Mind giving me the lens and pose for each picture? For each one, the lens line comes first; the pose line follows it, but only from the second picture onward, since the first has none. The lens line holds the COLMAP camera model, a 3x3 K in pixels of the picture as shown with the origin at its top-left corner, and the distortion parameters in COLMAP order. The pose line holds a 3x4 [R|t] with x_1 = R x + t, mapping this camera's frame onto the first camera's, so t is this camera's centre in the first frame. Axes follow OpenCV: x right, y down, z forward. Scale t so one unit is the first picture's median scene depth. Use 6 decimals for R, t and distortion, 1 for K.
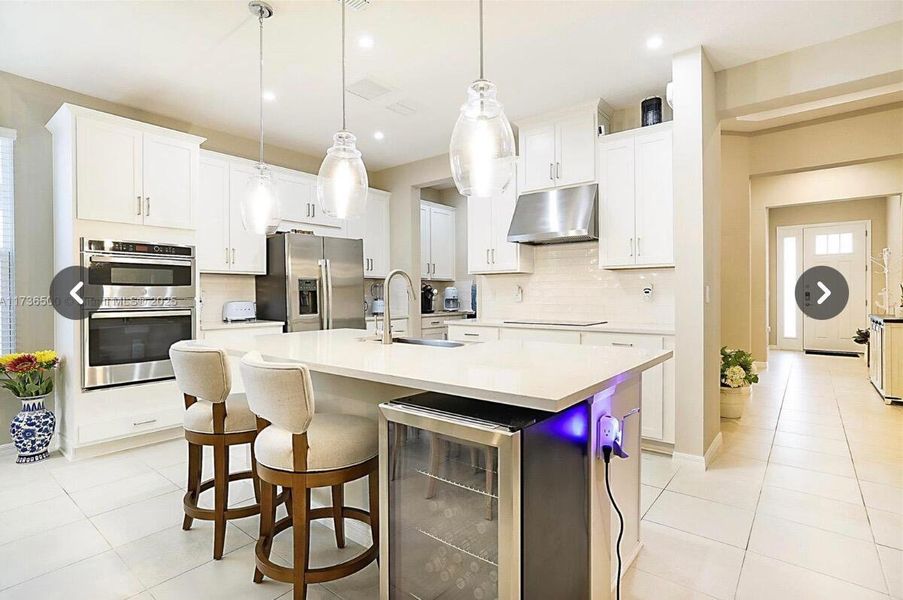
lens RADIAL K [[449.9, 0, 449.8], [0, 449.9, 297.6], [0, 0, 1]] dist [-0.018653, 0.000320]
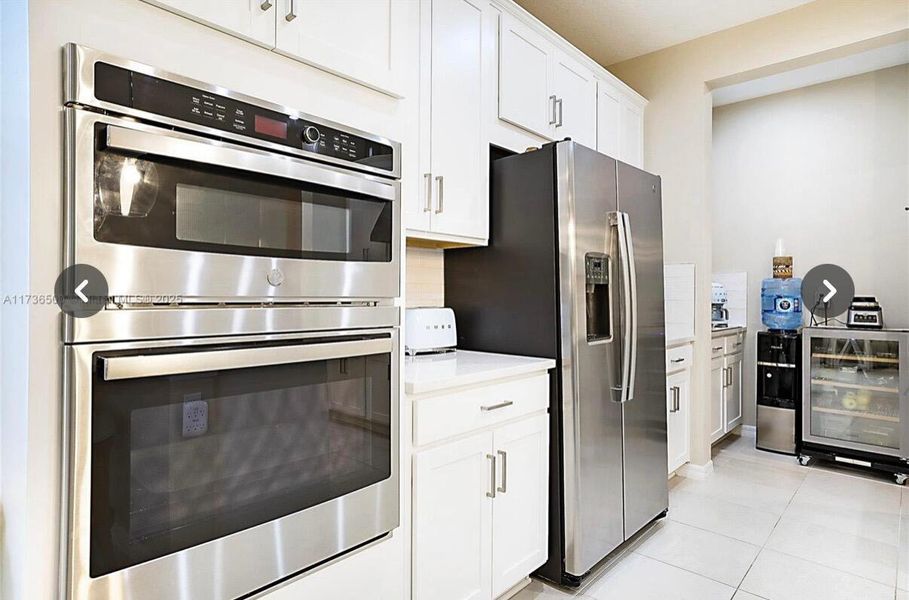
lens RADIAL K [[522.0, 0, 453.9], [0, 522.0, 296.8], [0, 0, 1]] dist [-0.000173, 0.000803]
pose [[0.998327, 0.006473, -0.057462, -0.432159], [-0.006947, 0.999943, -0.008059, 0.001549], [0.057406, 0.008445, 0.998315, 0.524072]]
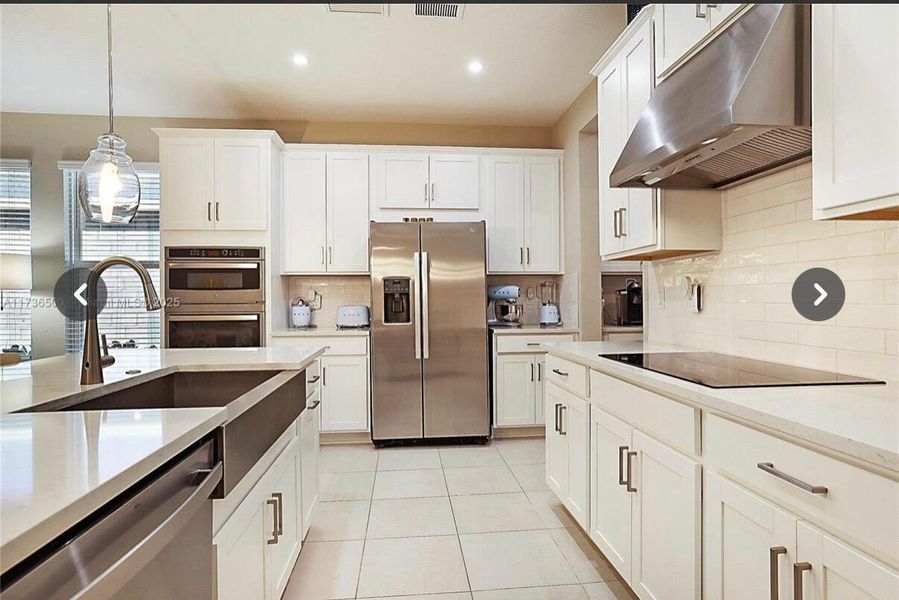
lens RADIAL K [[479.6, 0, 445.7], [0, 479.6, 295.1], [0, 0, 1]] dist [-0.018285, 0.003648]
pose [[0.695688, -0.007738, -0.718302, 0.359216], [-0.000869, 0.999932, -0.011614, -0.002080], [0.718343, 0.008704, 0.695634, 0.489245]]
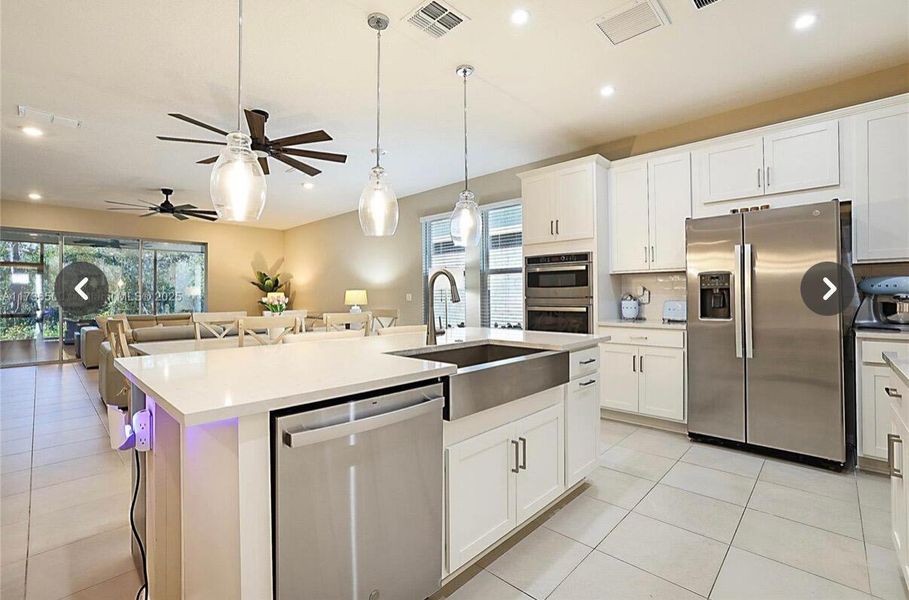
lens RADIAL K [[421.7, 0, 447.3], [0, 421.7, 287.3], [0, 0, 1]] dist [-0.009710, 0.003392]
pose [[-0.097499, -0.017033, -0.995090, 0.462992], [-0.001227, 0.999855, -0.016994, -0.004198], [0.995235, -0.000436, -0.097506, 0.628405]]
